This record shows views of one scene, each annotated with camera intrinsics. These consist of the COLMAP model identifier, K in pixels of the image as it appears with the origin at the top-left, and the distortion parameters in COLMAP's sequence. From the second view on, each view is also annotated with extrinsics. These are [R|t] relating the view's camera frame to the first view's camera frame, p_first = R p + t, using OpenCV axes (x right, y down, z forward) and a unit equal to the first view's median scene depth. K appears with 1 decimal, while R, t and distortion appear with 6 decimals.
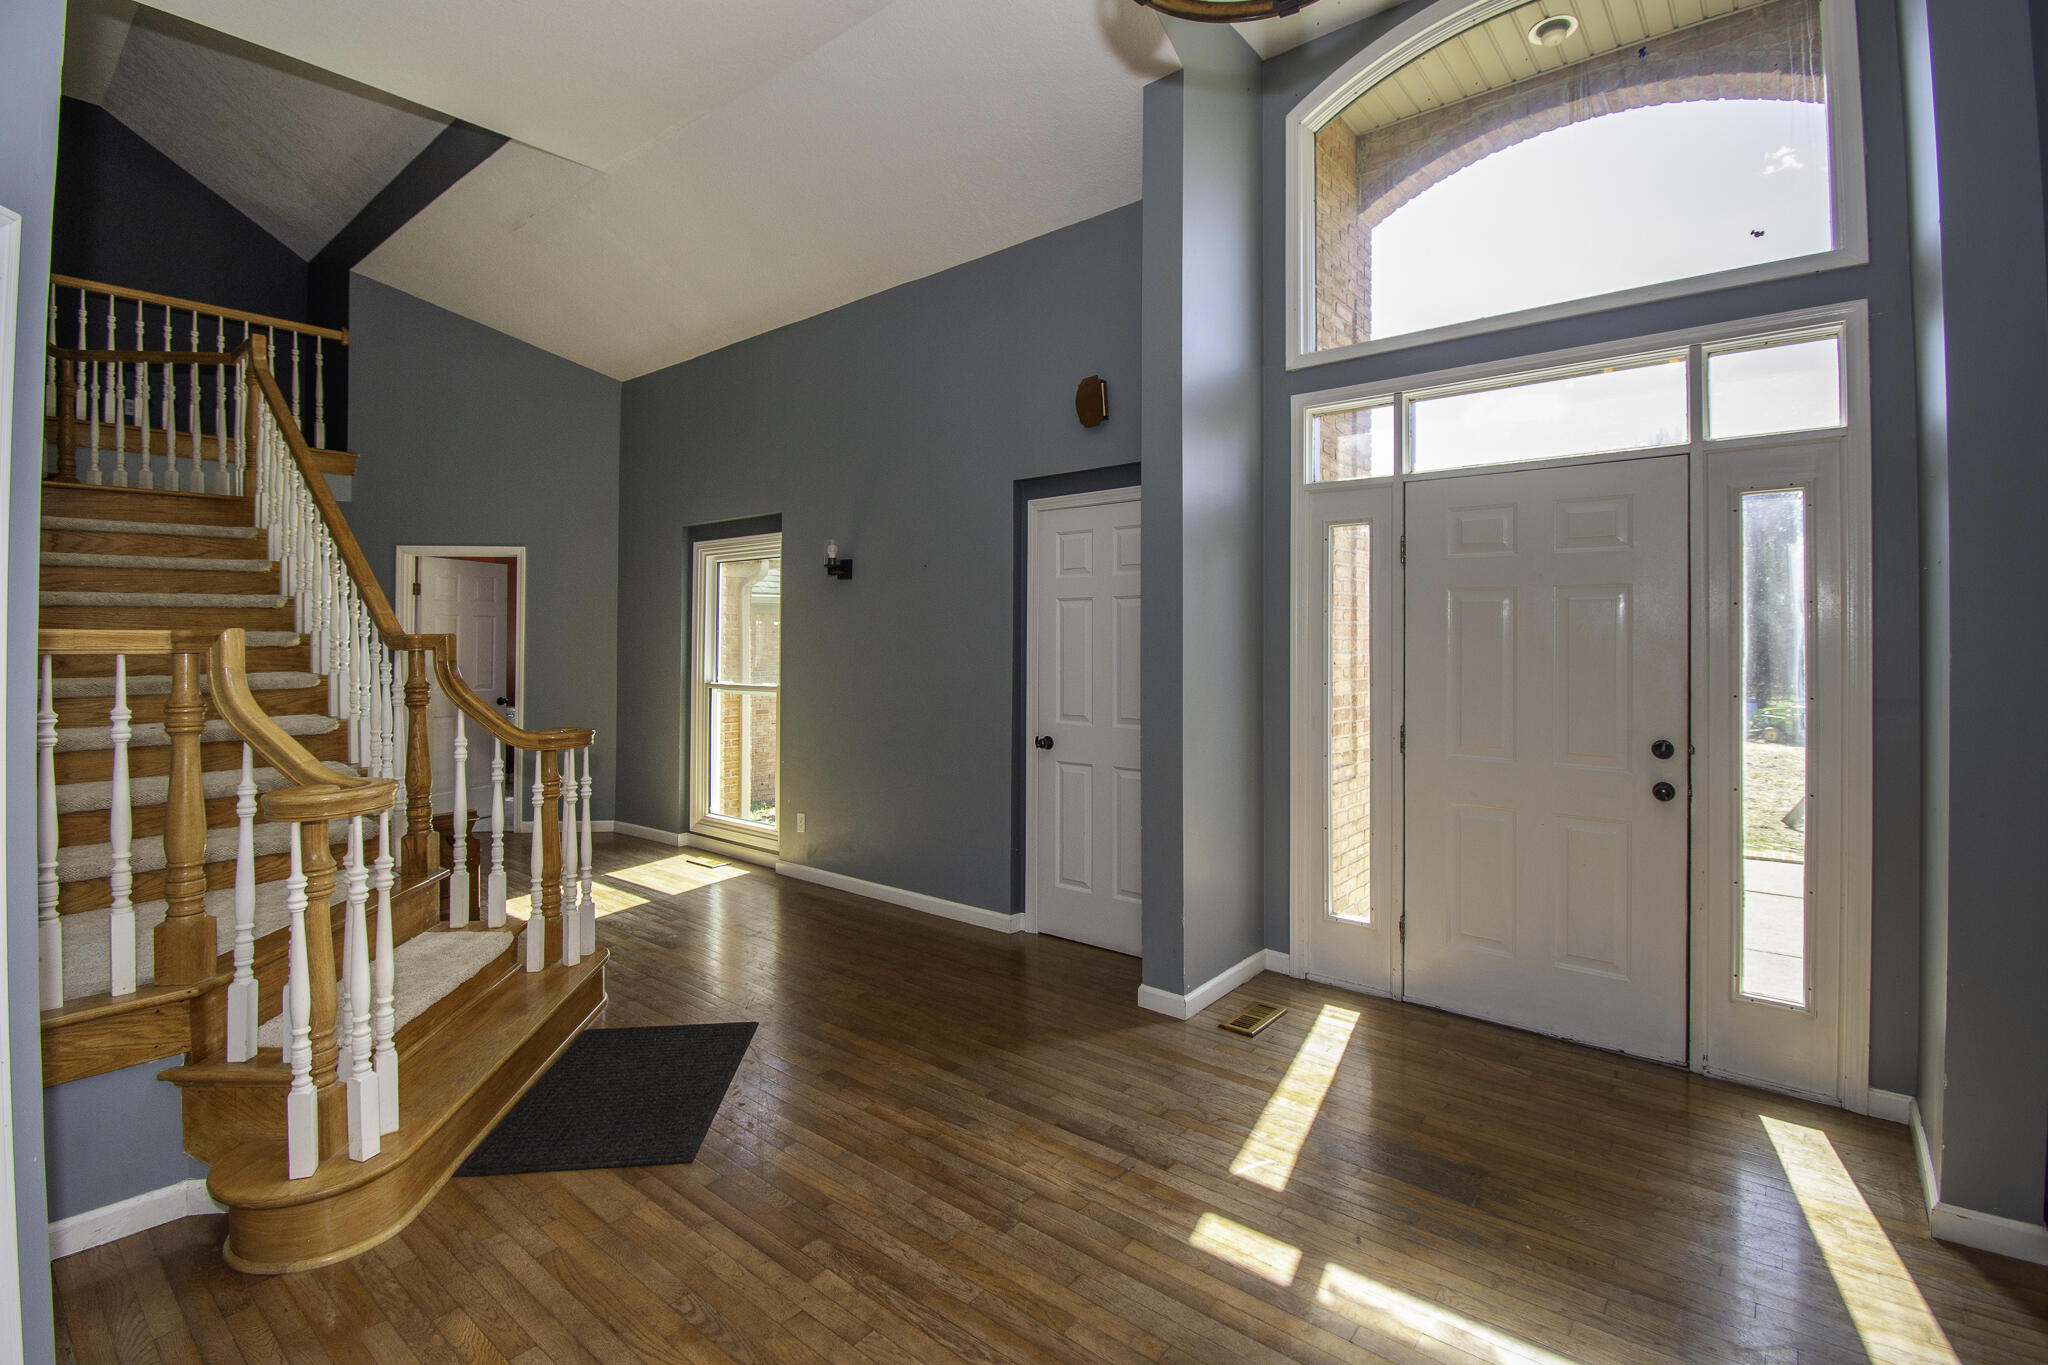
lens RADIAL K [[950.3, 0, 1040.1], [0, 950.3, 642.2], [0, 0, 1]] dist [-0.026816, -0.000679]
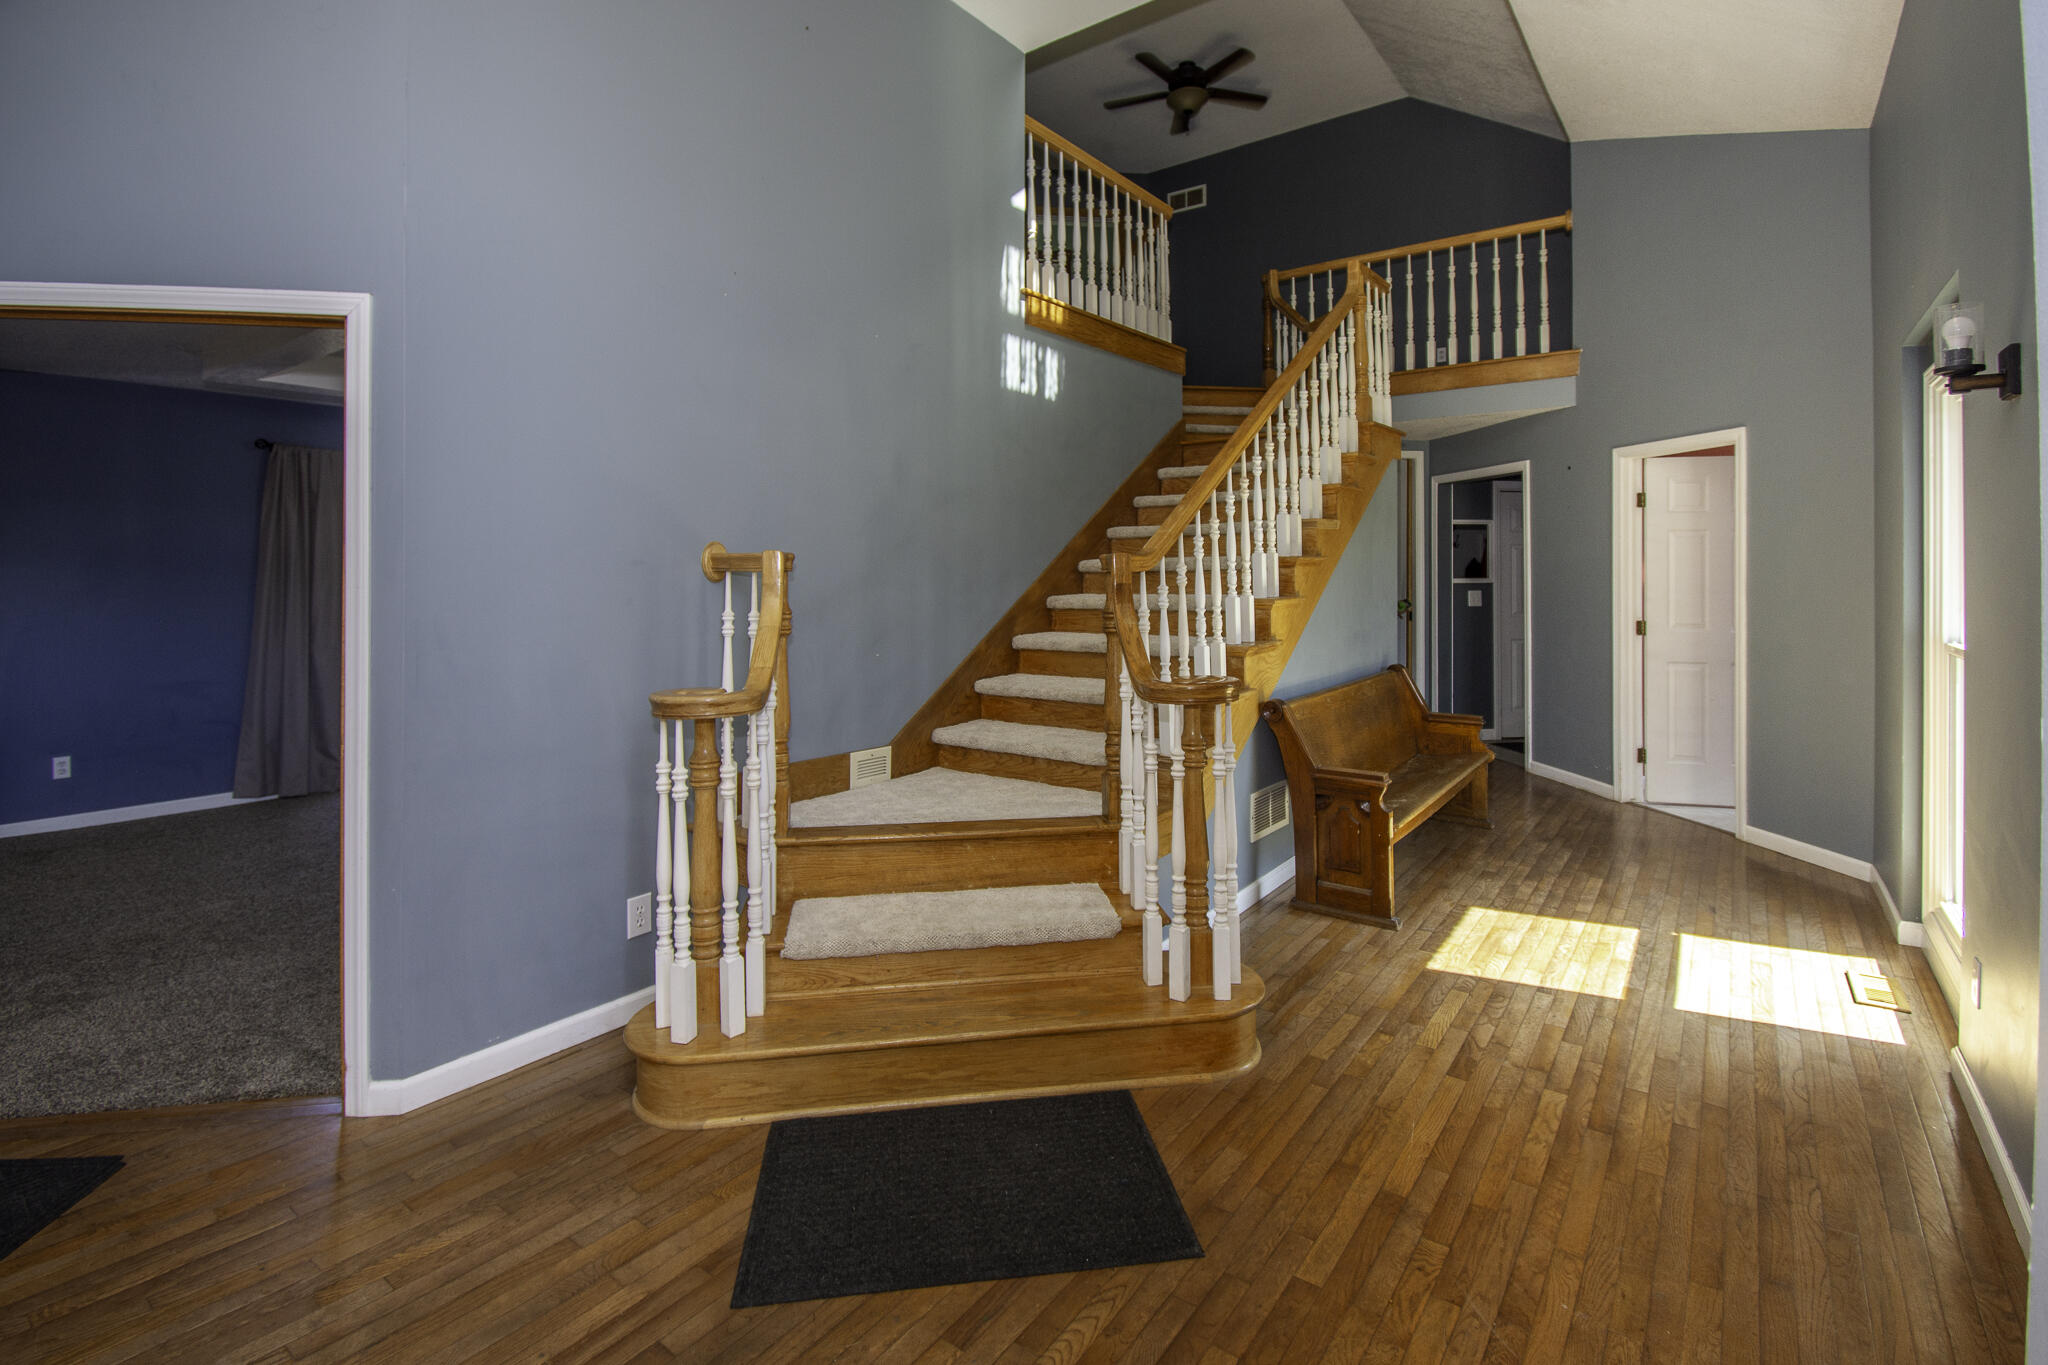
lens RADIAL K [[955.1, 0, 1030.3], [0, 955.1, 564.7], [0, 0, 1]] dist [-0.000566, 0.000013]
pose [[0.042394, 0.001821, -0.999099, 0.199802], [0.001477, 0.999997, 0.001885, -0.004895], [0.999100, -0.001555, 0.042391, 0.658984]]
